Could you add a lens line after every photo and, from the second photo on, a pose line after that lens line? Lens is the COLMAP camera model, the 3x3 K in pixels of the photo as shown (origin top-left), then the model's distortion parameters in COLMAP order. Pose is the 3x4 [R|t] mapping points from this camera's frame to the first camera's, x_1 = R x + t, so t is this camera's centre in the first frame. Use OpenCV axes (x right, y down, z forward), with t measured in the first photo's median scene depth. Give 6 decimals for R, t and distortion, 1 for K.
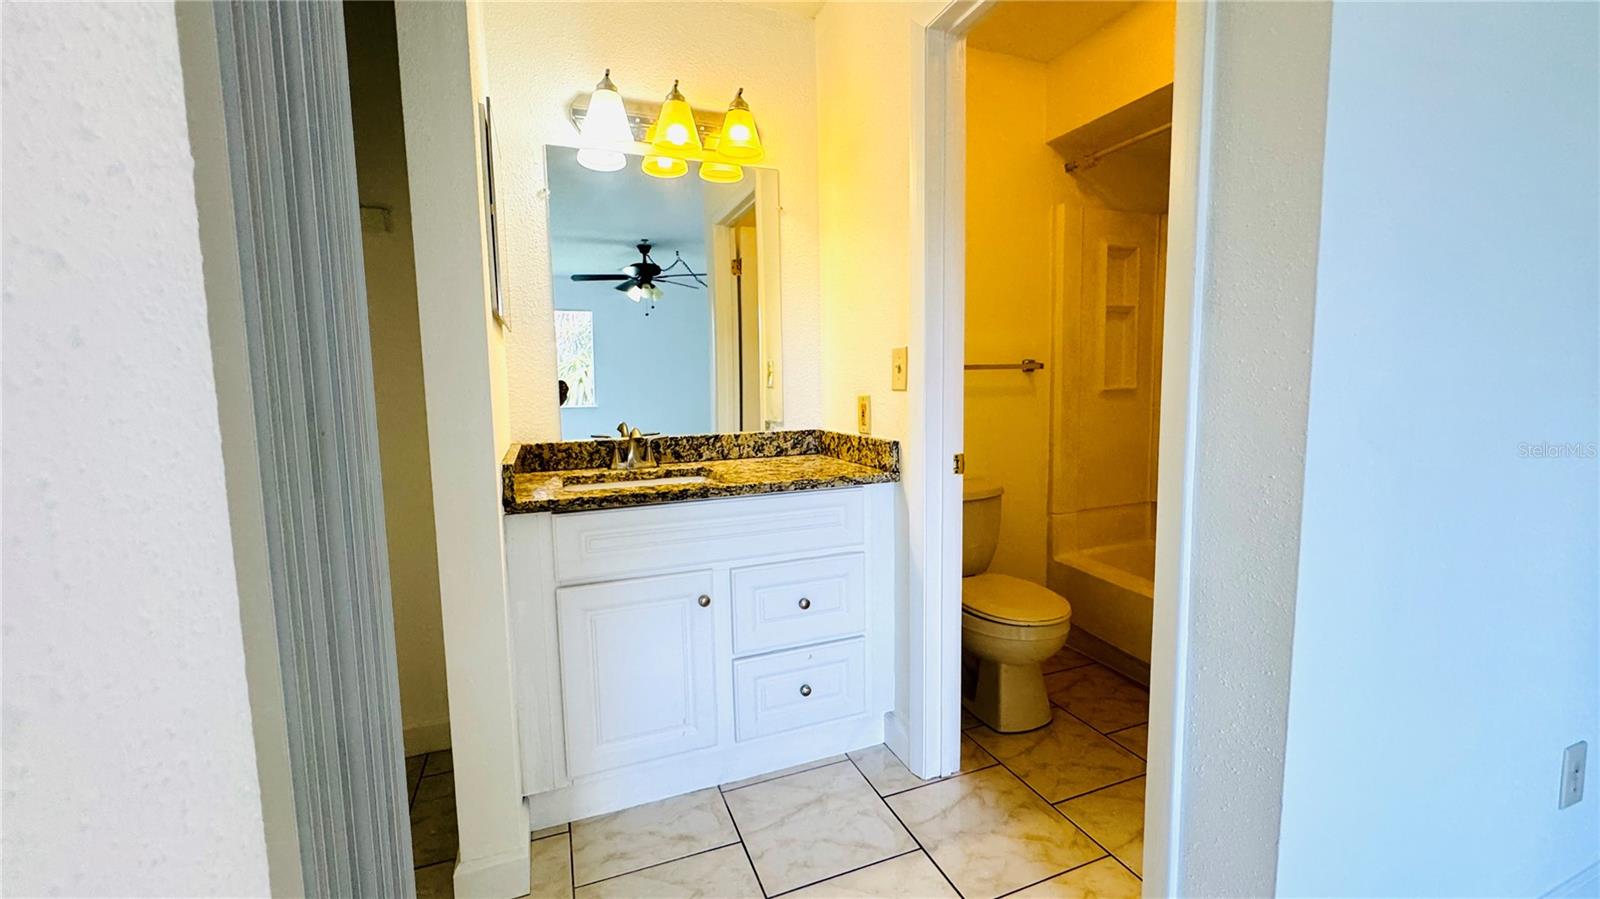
lens RADIAL K [[639.8, 0, 800.0], [0, 639.8, 449.5], [0, 0, 1]] dist [-0.002341, 0.000242]
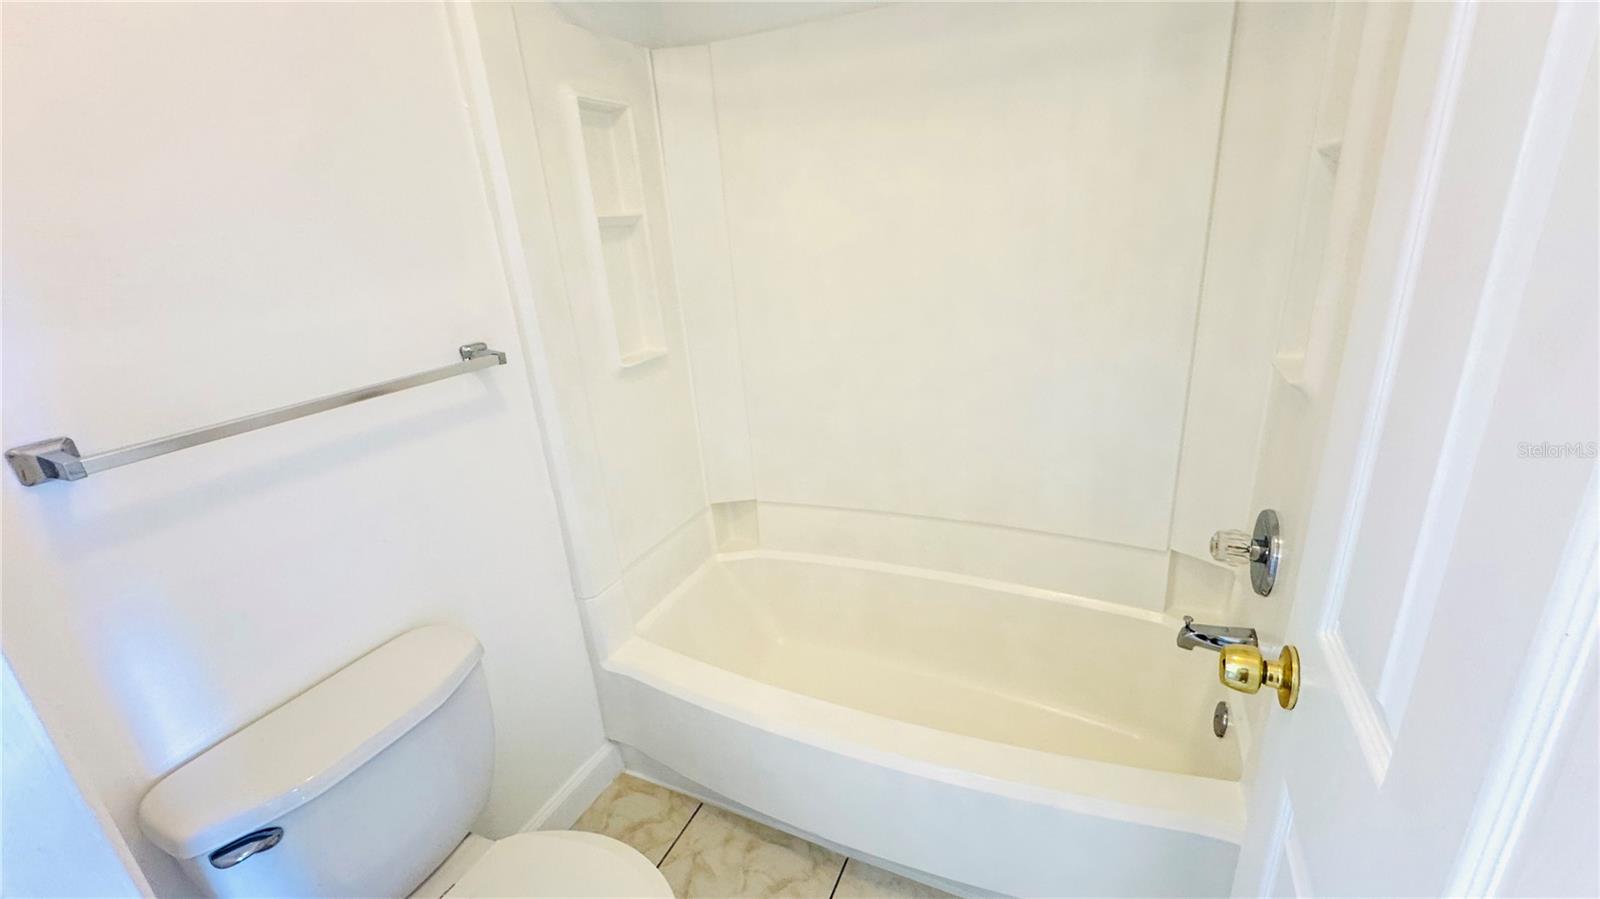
lens RADIAL K [[639.8, 0, 800.0], [0, 639.8, 449.5], [0, 0, 1]] dist [-0.002341, 0.000242]
pose [[0.721198, -0.257327, 0.643161, 0.198939], [0.126329, 0.961732, 0.243130, -0.144363], [-0.681113, -0.094095, 0.726107, 0.462456]]
